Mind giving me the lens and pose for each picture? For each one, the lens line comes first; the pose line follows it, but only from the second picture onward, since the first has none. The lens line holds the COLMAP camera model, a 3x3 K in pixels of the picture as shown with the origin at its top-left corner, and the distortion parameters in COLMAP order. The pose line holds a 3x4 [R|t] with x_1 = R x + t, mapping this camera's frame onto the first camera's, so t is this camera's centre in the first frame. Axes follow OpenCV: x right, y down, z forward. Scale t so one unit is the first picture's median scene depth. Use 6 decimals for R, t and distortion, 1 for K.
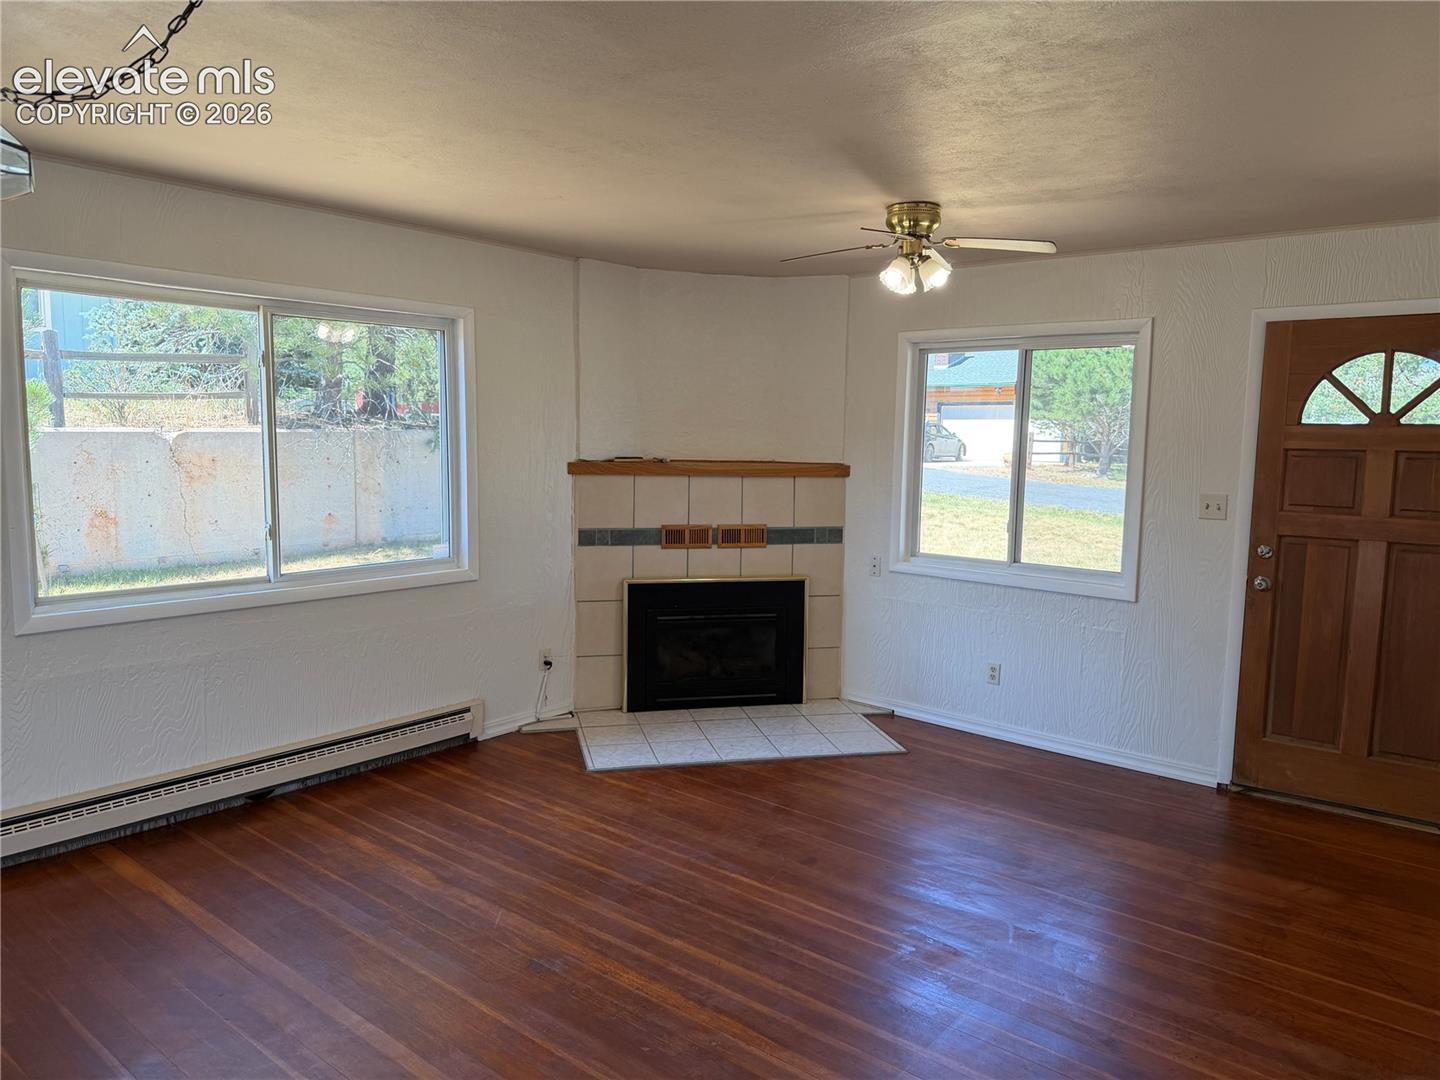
lens RADIAL K [[1006.9, 0, 719.3], [0, 1006.9, 541.8], [0, 0, 1]] dist [0.037049, -0.007510]
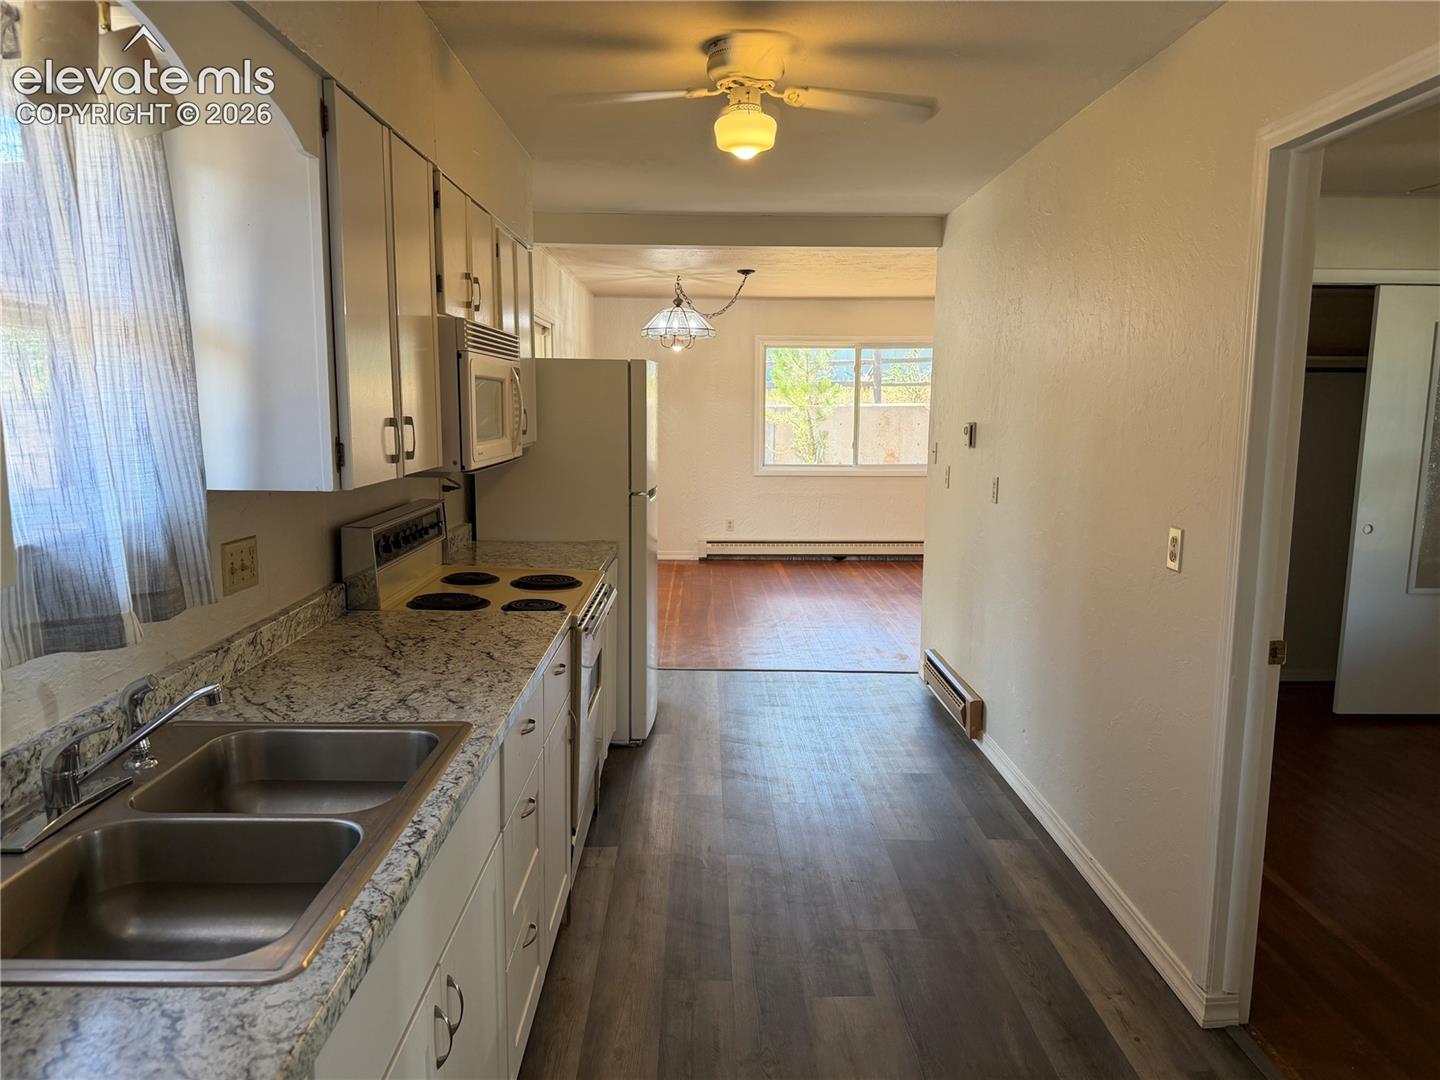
lens RADIAL K [[1006.9, 0, 721.6], [0, 1006.9, 547.6], [0, 0, 1]] dist [0.037049, -0.007510]
pose [[0.657686, 0.094638, -0.747324, 1.093740], [-0.074500, 0.995385, 0.060488, 0.107070], [0.749599, 0.015894, 0.661701, -0.728429]]
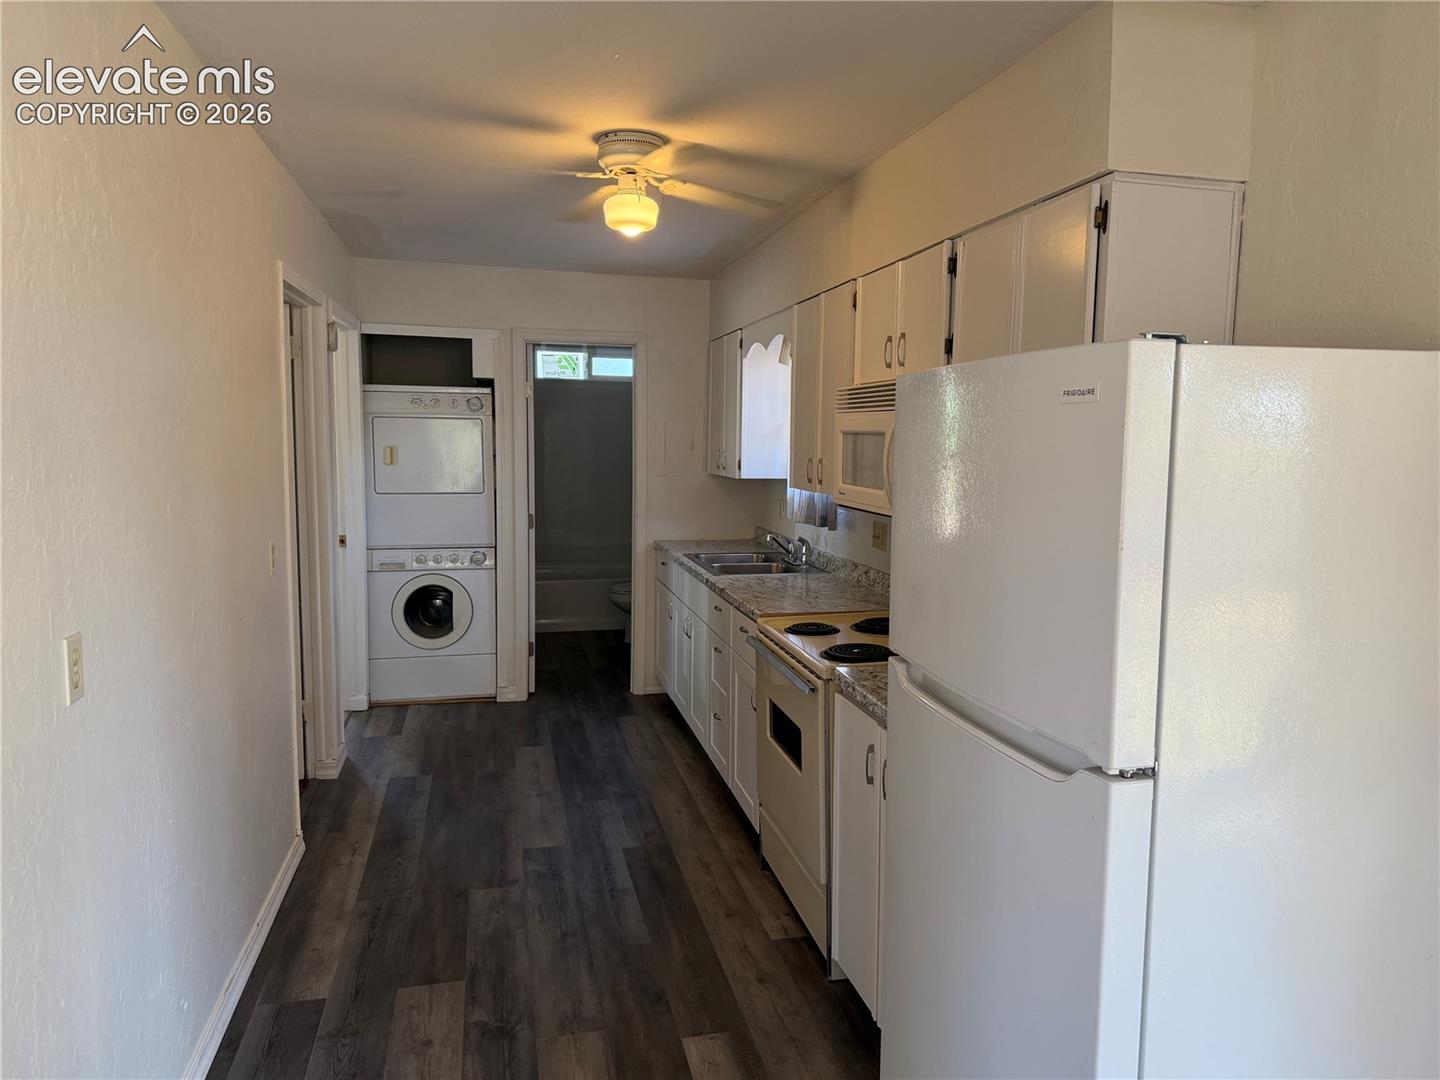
lens RADIAL K [[1006.9, 0, 724.2], [0, 1006.9, 537.4], [0, 0, 1]] dist [0.037049, -0.007510]
pose [[-0.798227, -0.098407, 0.594264, -2.519098], [0.031754, 0.978319, 0.204656, -0.405243], [-0.601519, 0.182232, -0.777796, 2.882388]]
